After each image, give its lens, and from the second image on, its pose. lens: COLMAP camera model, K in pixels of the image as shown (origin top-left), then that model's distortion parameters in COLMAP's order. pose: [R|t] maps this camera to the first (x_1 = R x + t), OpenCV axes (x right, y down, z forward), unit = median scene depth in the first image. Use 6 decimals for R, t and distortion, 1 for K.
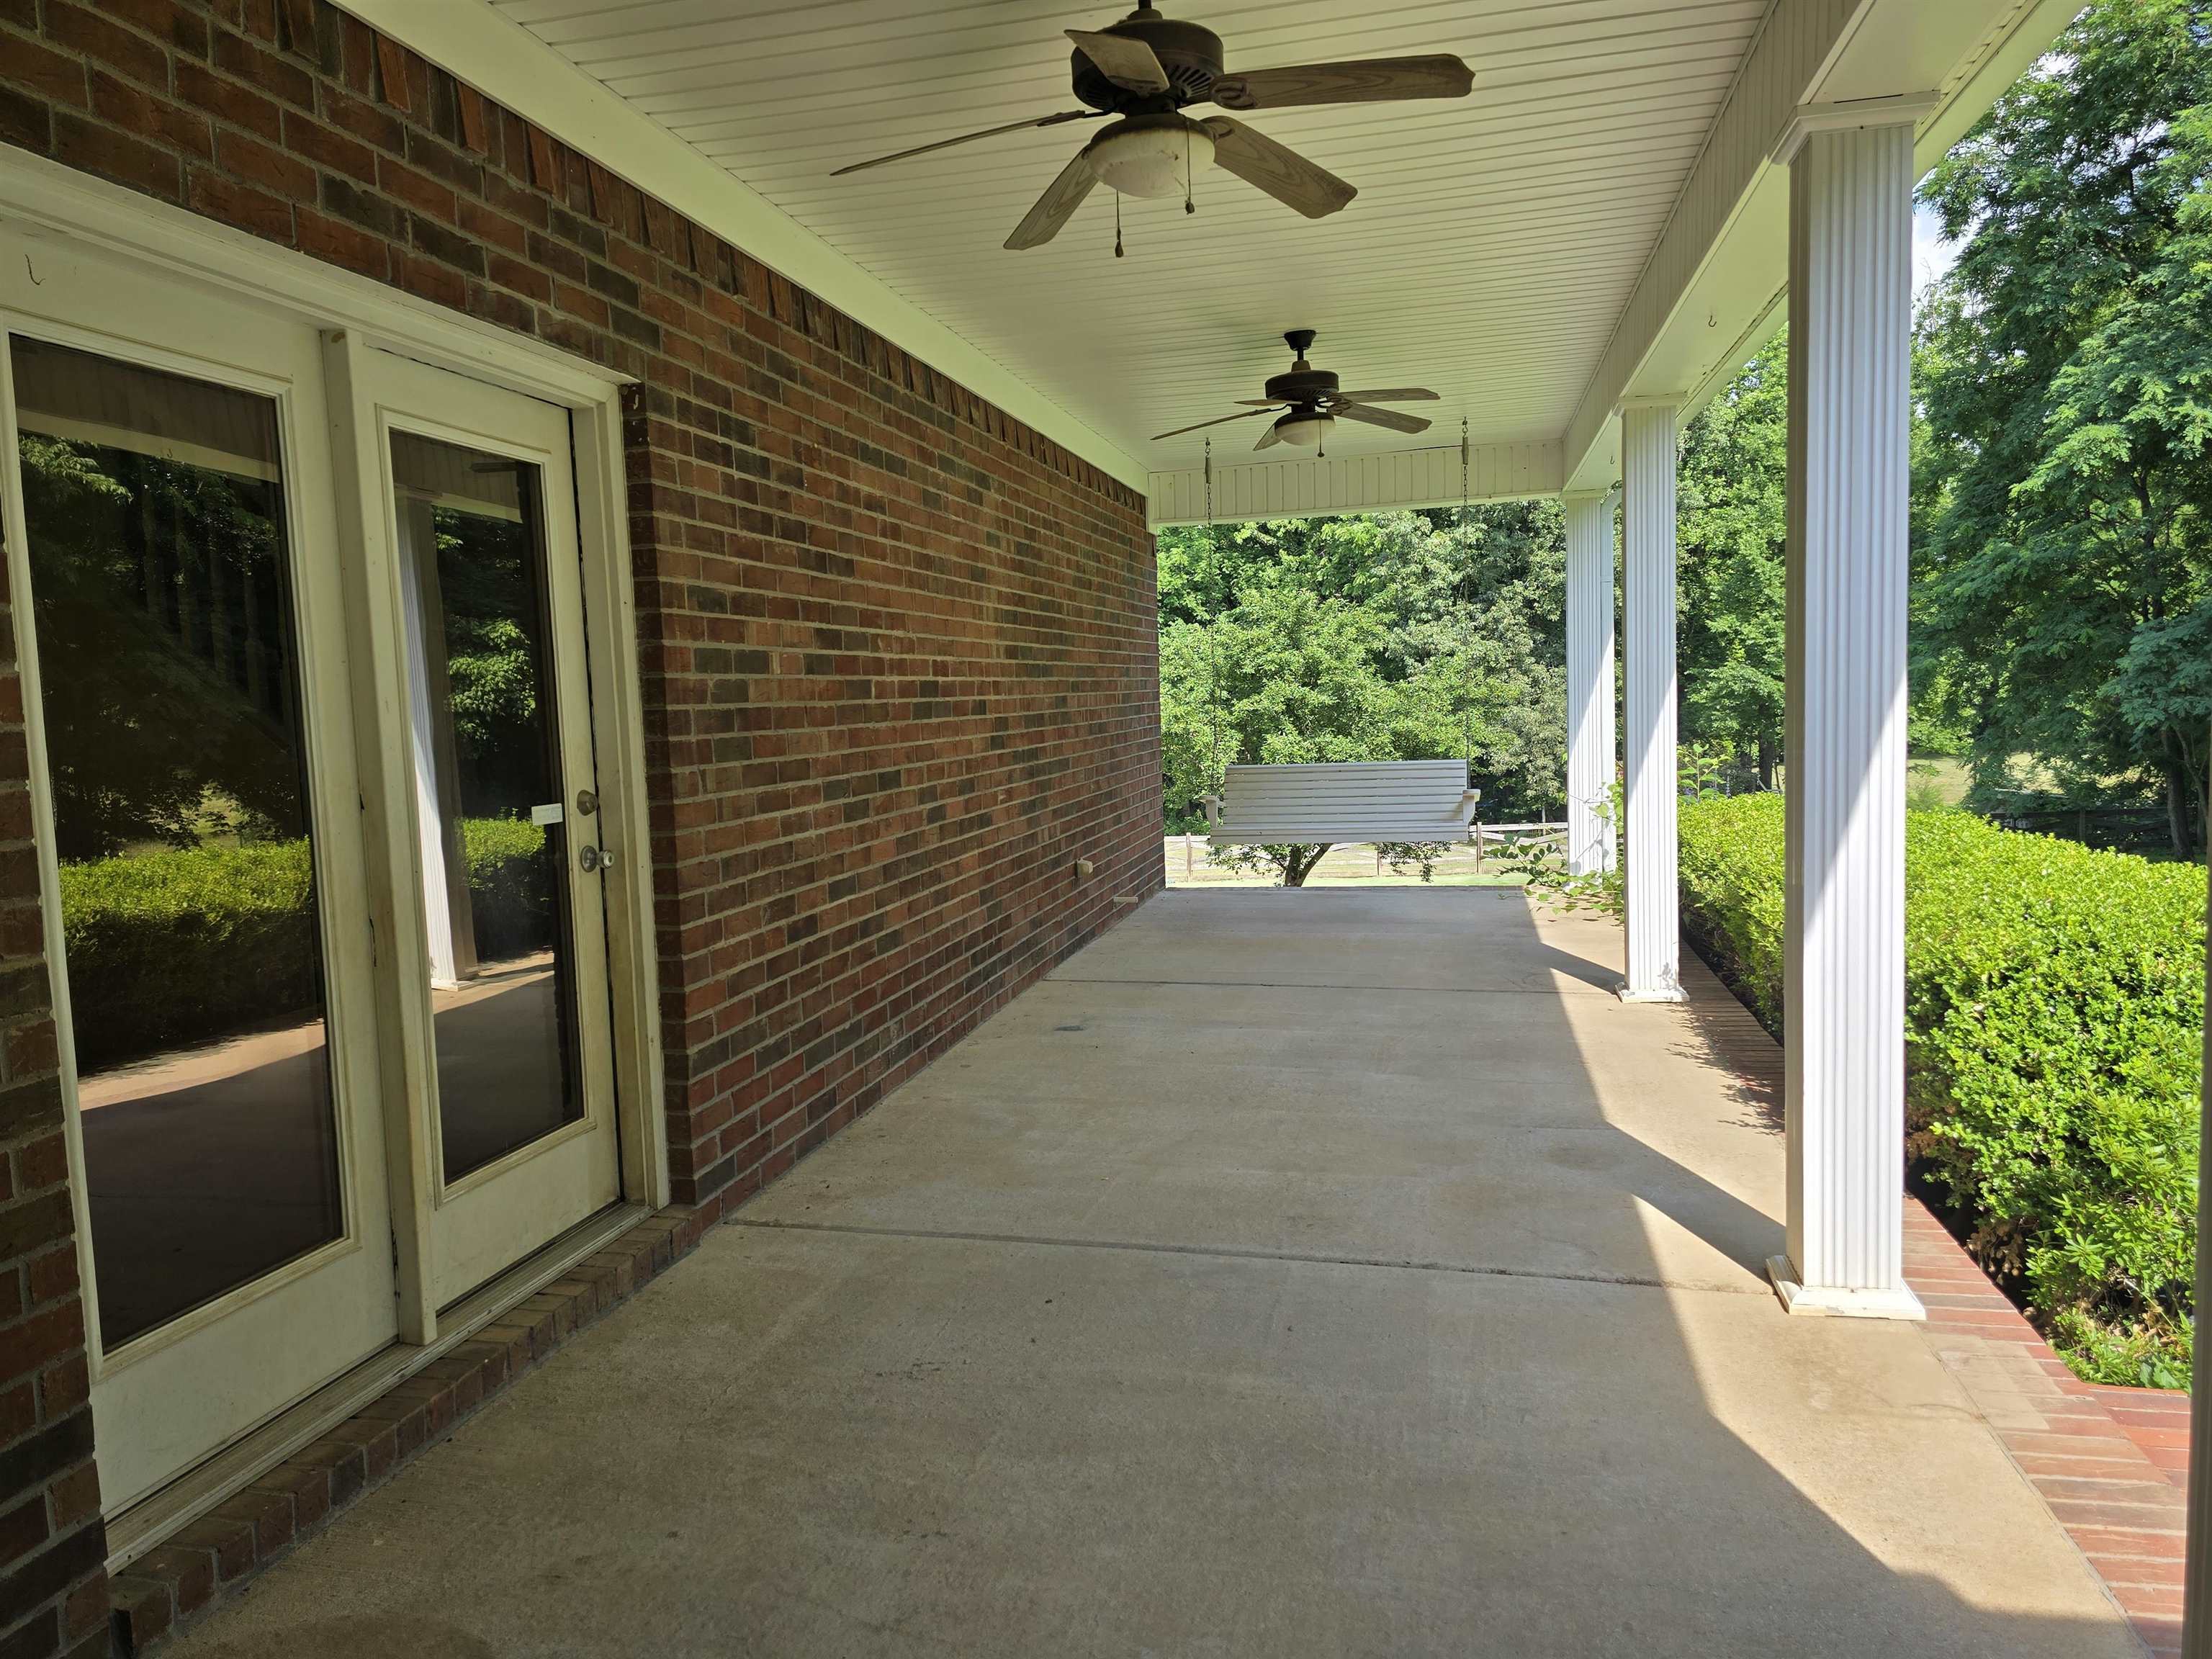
lens RADIAL K [[1495.1, 0, 1103.5], [0, 1495.1, 831.6], [0, 0, 1]] dist [0.049538, -0.025409]
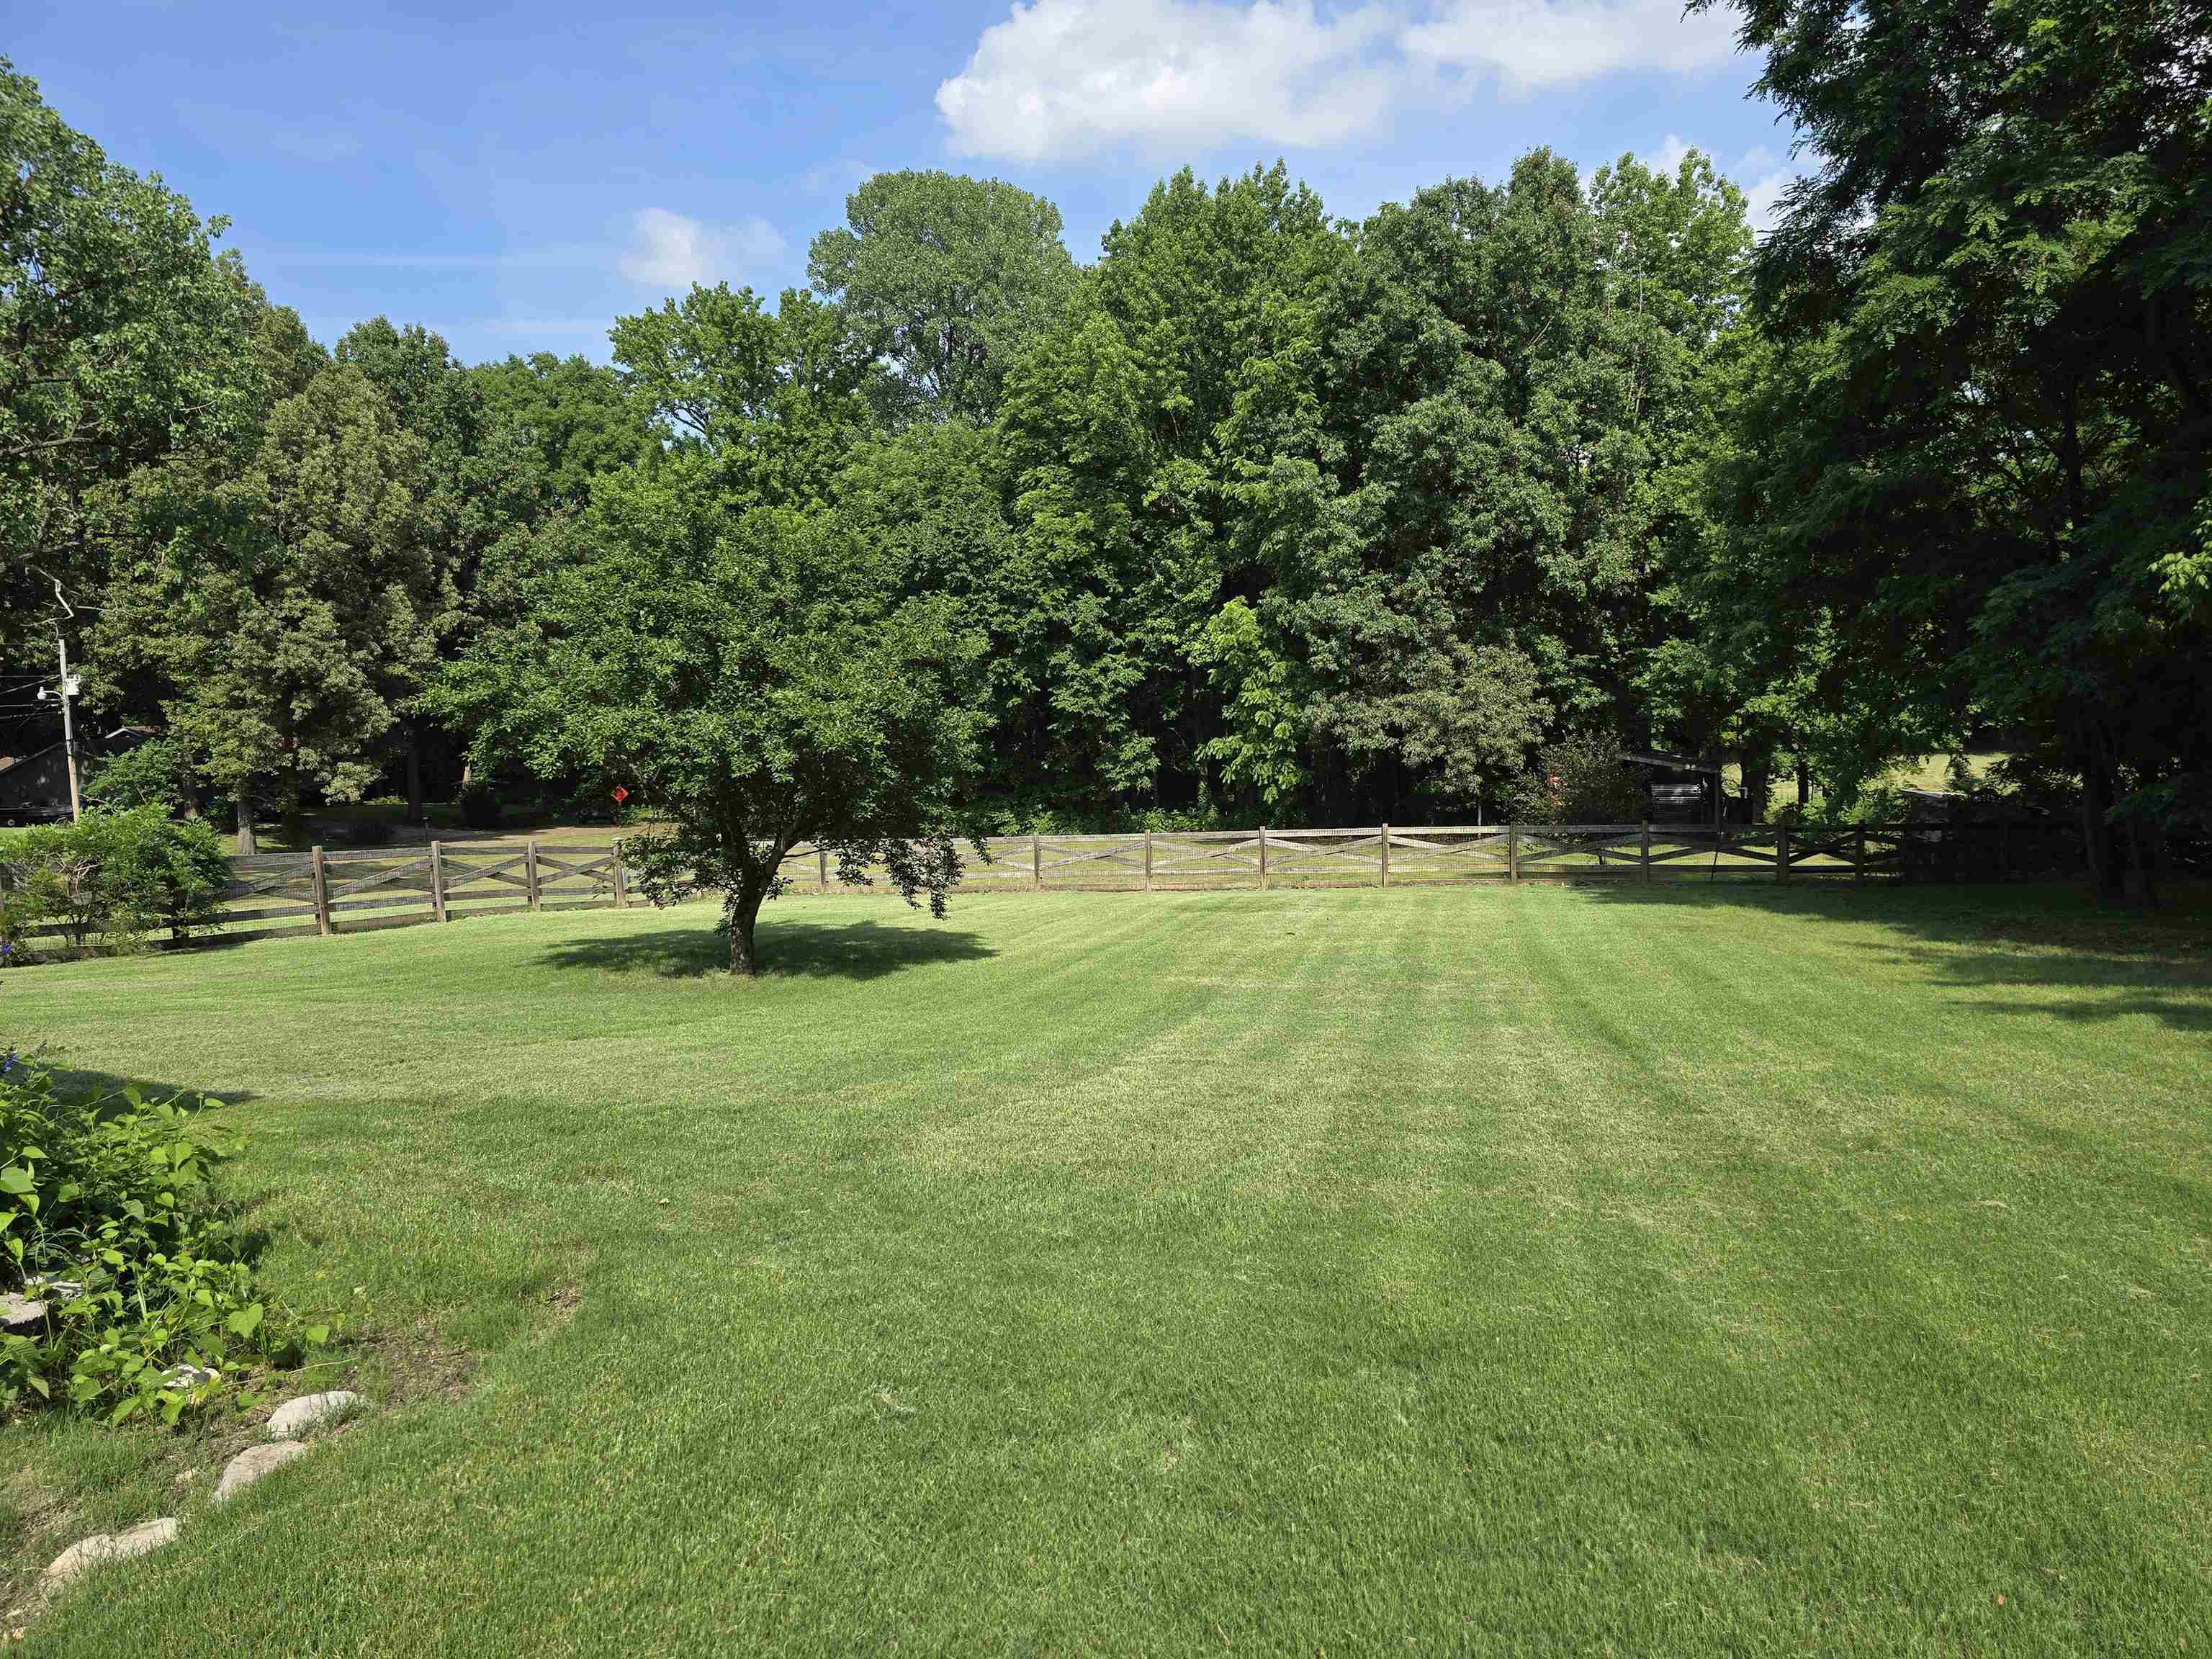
lens RADIAL K [[1495.1, 0, 1105.5], [0, 1495.1, 826.8], [0, 0, 1]] dist [0.049538, -0.025409]
pose [[0.998630, 0.012468, -0.050822, 0.129891], [-0.012206, 0.999911, 0.005471, -0.006071], [0.050885, -0.004843, 0.998693, 0.115125]]
